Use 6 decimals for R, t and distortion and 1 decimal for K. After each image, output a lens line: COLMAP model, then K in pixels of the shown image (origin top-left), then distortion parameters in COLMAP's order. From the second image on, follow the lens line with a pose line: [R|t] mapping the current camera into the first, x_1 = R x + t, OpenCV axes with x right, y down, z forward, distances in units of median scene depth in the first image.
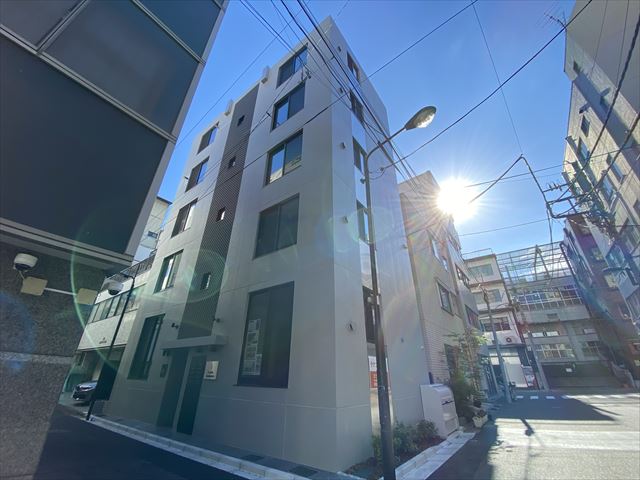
lens RADIAL K [[257.5, 0, 320.0], [0, 257.5, 240.0], [0, 0, 1]] dist [0.013382, -0.016932]
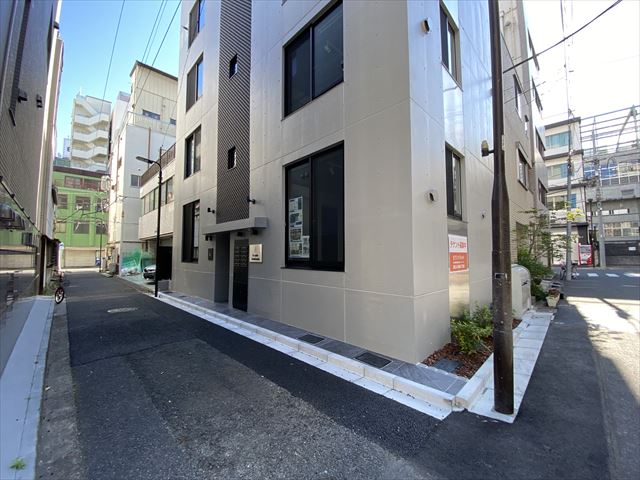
lens RADIAL K [[257.5, 0, 320.0], [0, 257.5, 240.0], [0, 0, 1]] dist [0.013382, -0.016932]
pose [[0.989654, -0.019932, -0.142080, -0.057765], [0.076491, 0.911123, 0.404975, 0.097456], [0.121380, -0.411653, 0.903221, 0.199269]]
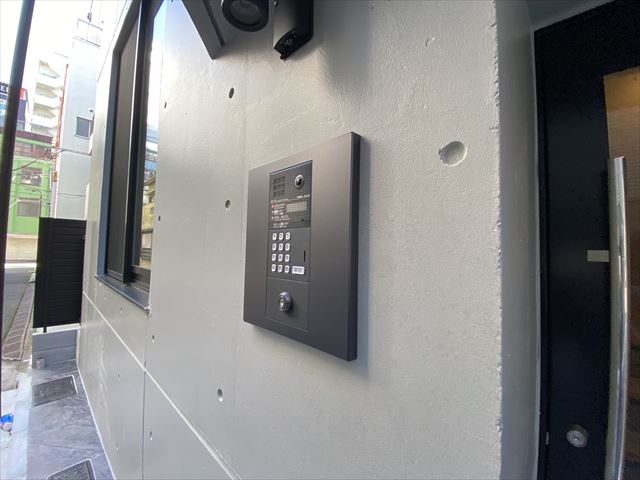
lens RADIAL K [[257.5, 0, 320.0], [0, 257.5, 240.0], [0, 0, 1]] dist [0.013382, -0.016932]
pose [[0.994290, 0.008565, -0.106368, -0.618629], [0.036886, 0.907749, 0.417889, 0.500868], [0.100134, -0.419426, 0.902250, 0.990019]]
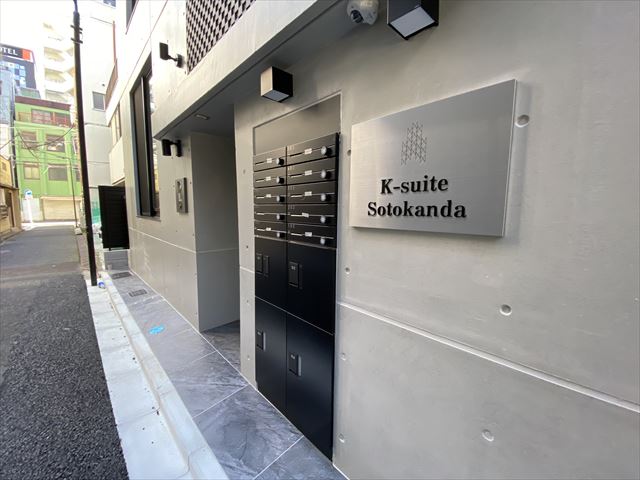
lens RADIAL K [[257.5, 0, 320.0], [0, 257.5, 240.0], [0, 0, 1]] dist [0.013382, -0.016932]
pose [[0.986928, 0.020342, -0.159872, -0.386368], [0.072598, 0.829538, 0.553712, 0.397787], [0.143883, -0.558080, 0.817217, 0.750148]]
